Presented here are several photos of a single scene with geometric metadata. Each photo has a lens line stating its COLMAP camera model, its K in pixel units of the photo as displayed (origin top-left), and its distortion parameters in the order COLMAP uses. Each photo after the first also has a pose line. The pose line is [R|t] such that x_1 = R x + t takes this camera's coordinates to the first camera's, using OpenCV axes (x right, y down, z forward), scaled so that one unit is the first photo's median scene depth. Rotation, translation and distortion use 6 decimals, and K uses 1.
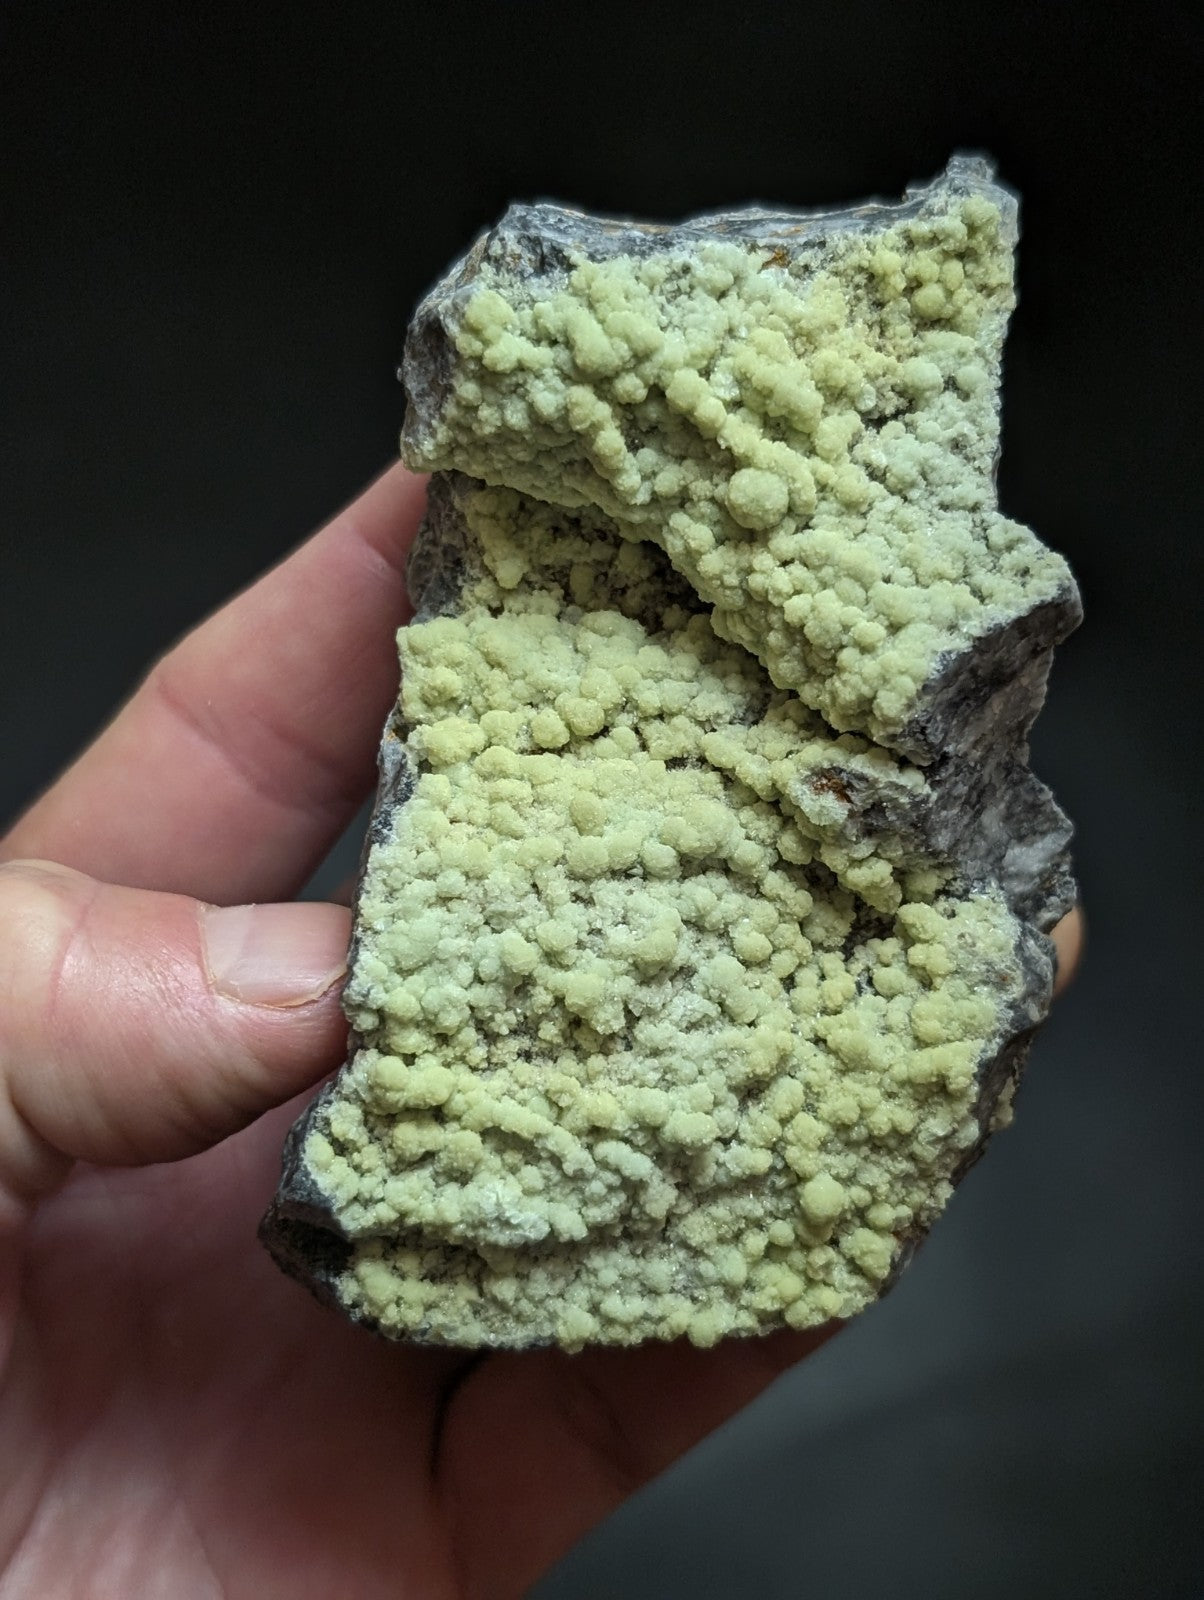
lens RADIAL K [[2265.0, 0, 613.0], [0, 2265.0, 788.1], [0, 0, 1]] dist [0.169408, 0.000000]
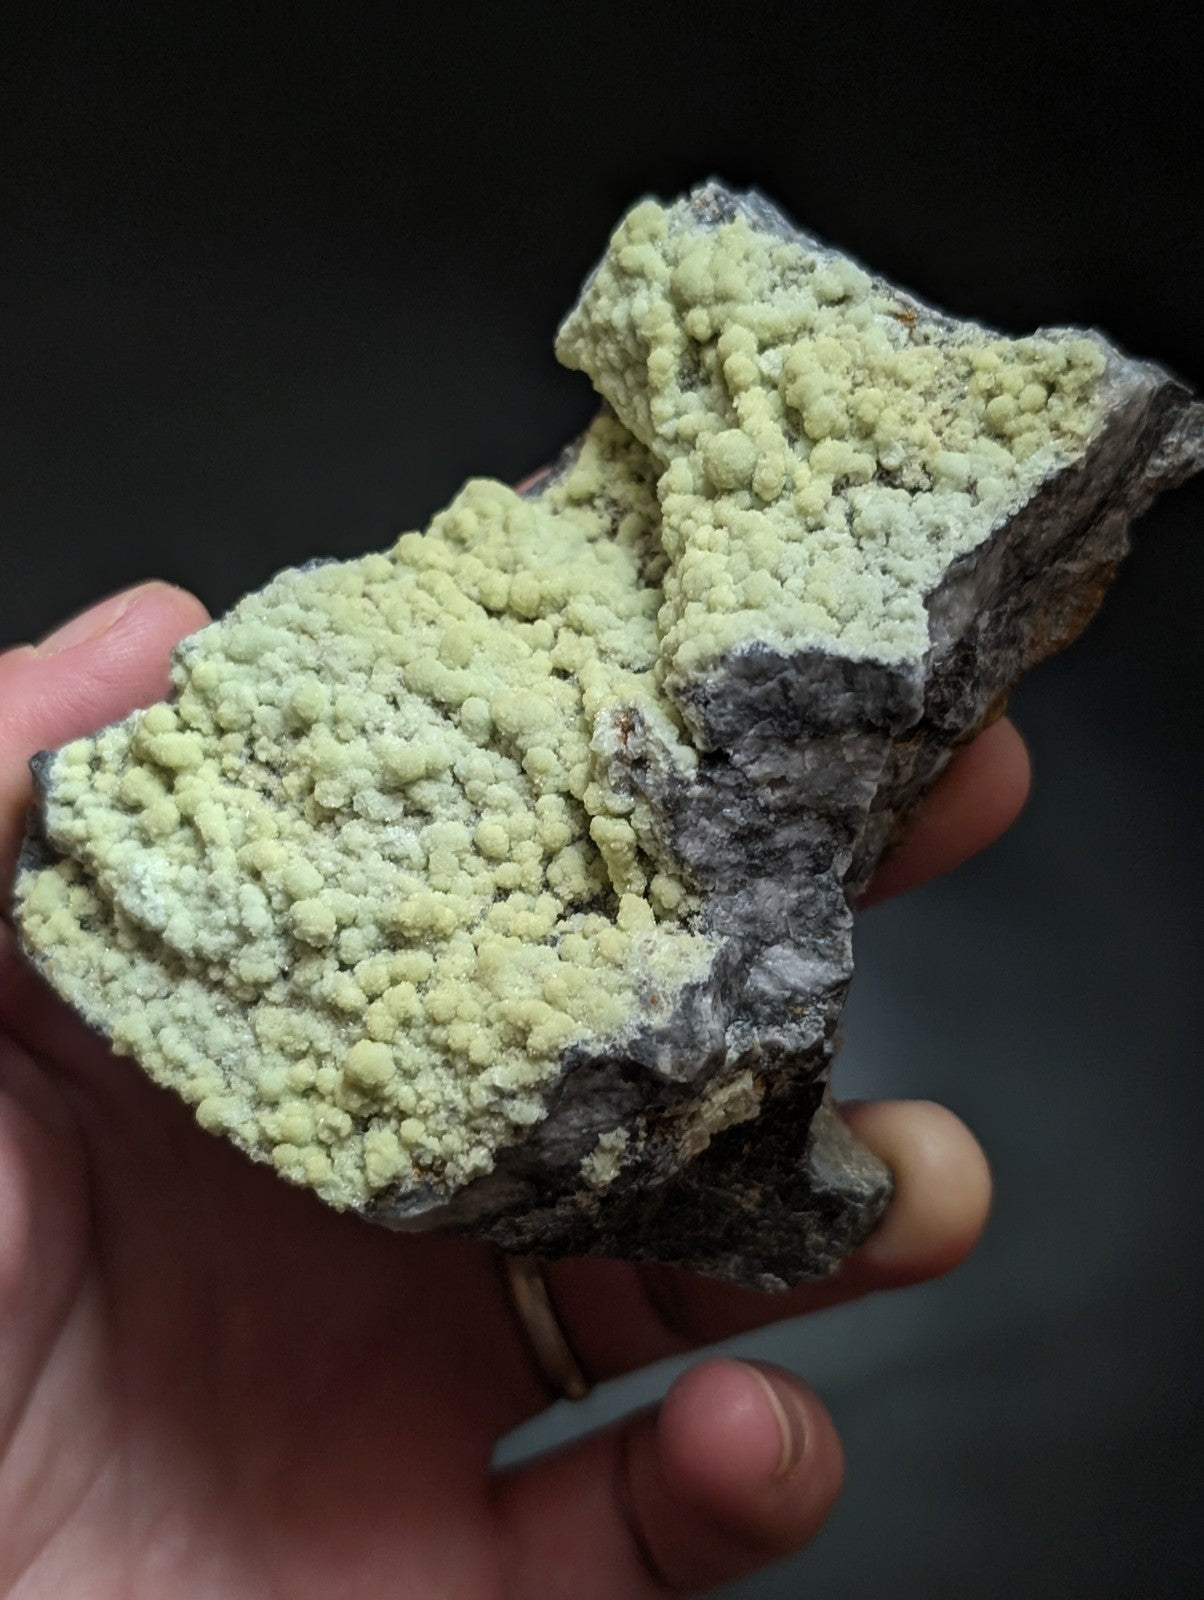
lens RADIAL K [[2265.0, 0, 582.8], [0, 2265.0, 736.7], [0, 0, 1]] dist [0.169408, 0.000000]
pose [[0.707148, 0.489868, -0.509874, 0.590223], [-0.628426, 0.765946, -0.135676, 0.148966], [0.324073, 0.416361, 0.849482, 0.144097]]
